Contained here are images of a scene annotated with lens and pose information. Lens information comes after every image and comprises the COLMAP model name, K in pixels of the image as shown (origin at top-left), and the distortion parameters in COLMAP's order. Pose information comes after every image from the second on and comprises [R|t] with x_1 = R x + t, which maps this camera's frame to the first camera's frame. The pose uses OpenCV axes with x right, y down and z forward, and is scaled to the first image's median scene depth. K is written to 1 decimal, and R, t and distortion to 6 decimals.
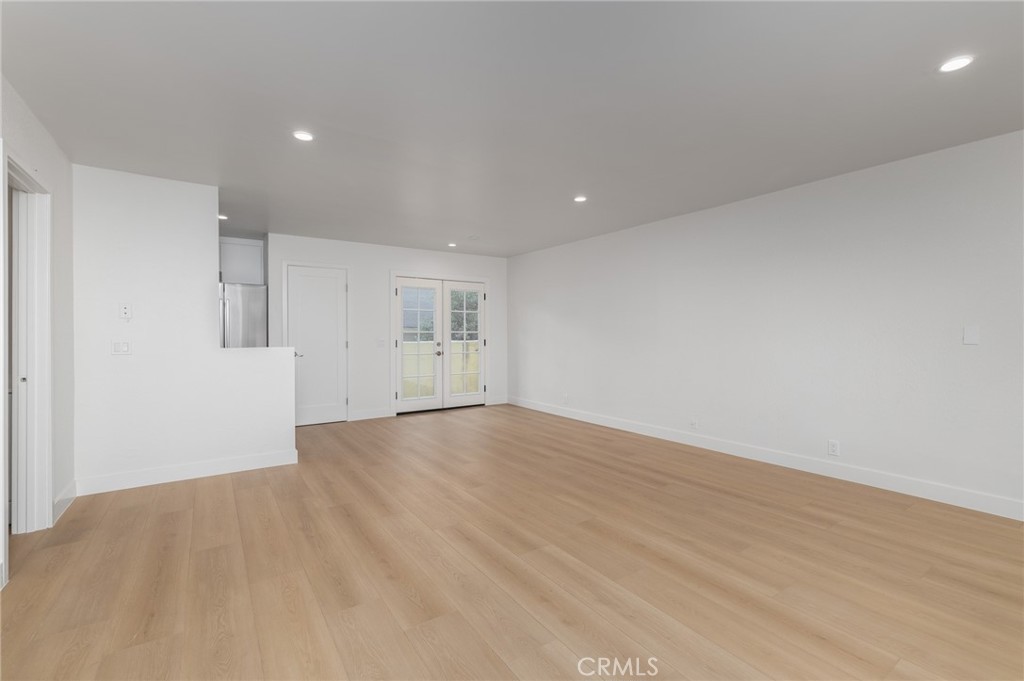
lens RADIAL K [[445.6, 0, 513.6], [0, 445.6, 338.0], [0, 0, 1]] dist [0.002845, 0.001693]
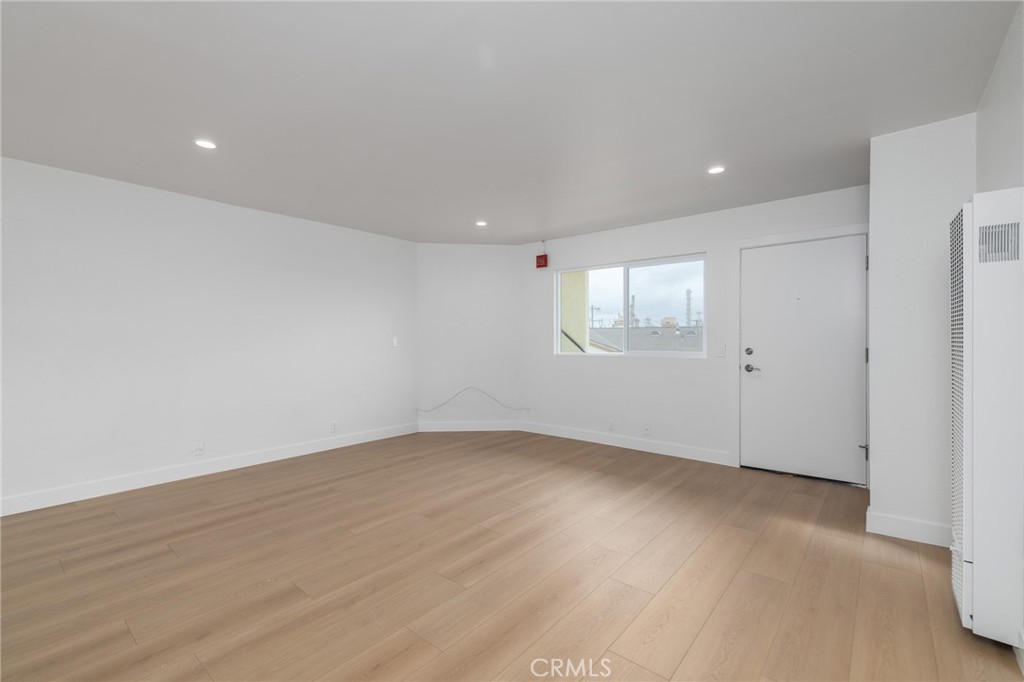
lens RADIAL K [[445.6, 0, 509.0], [0, 445.6, 342.3], [0, 0, 1]] dist [0.002845, 0.001693]
pose [[-0.266739, -0.001310, 0.963768, -0.649313], [0.010324, 0.999938, 0.004217, -0.007277], [-0.963714, 0.011075, -0.266709, 0.761047]]
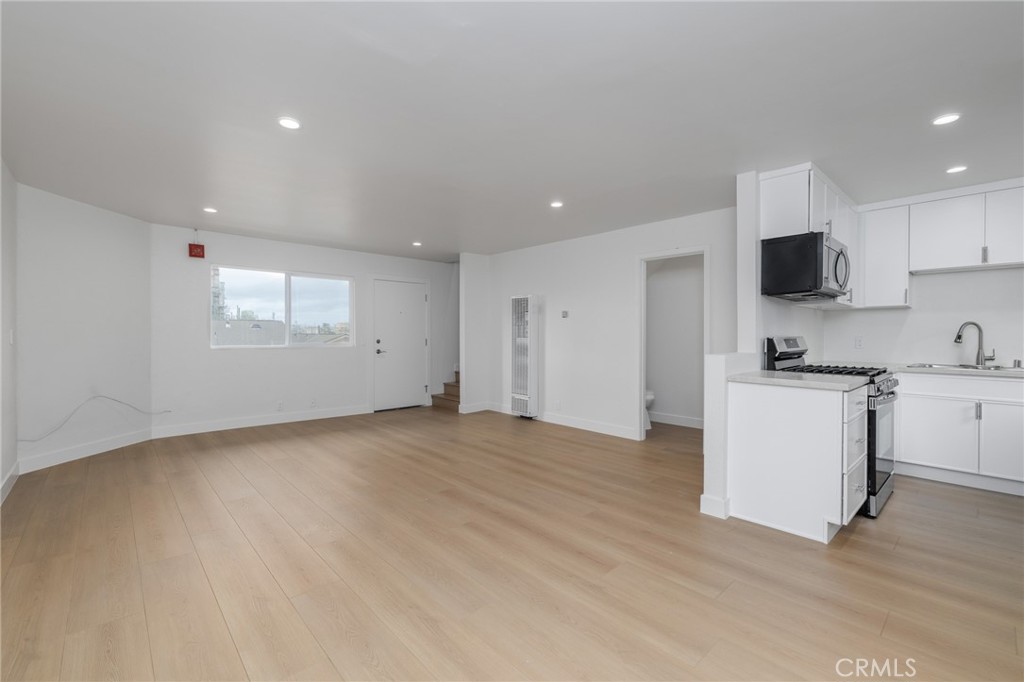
lens RADIAL K [[445.6, 0, 513.6], [0, 445.6, 335.6], [0, 0, 1]] dist [0.002845, 0.001693]
pose [[-0.989258, -0.000679, -0.146178, -0.076956], [-0.002075, 0.999954, 0.009404, -0.016560], [0.146165, 0.009607, -0.989214, 1.719666]]
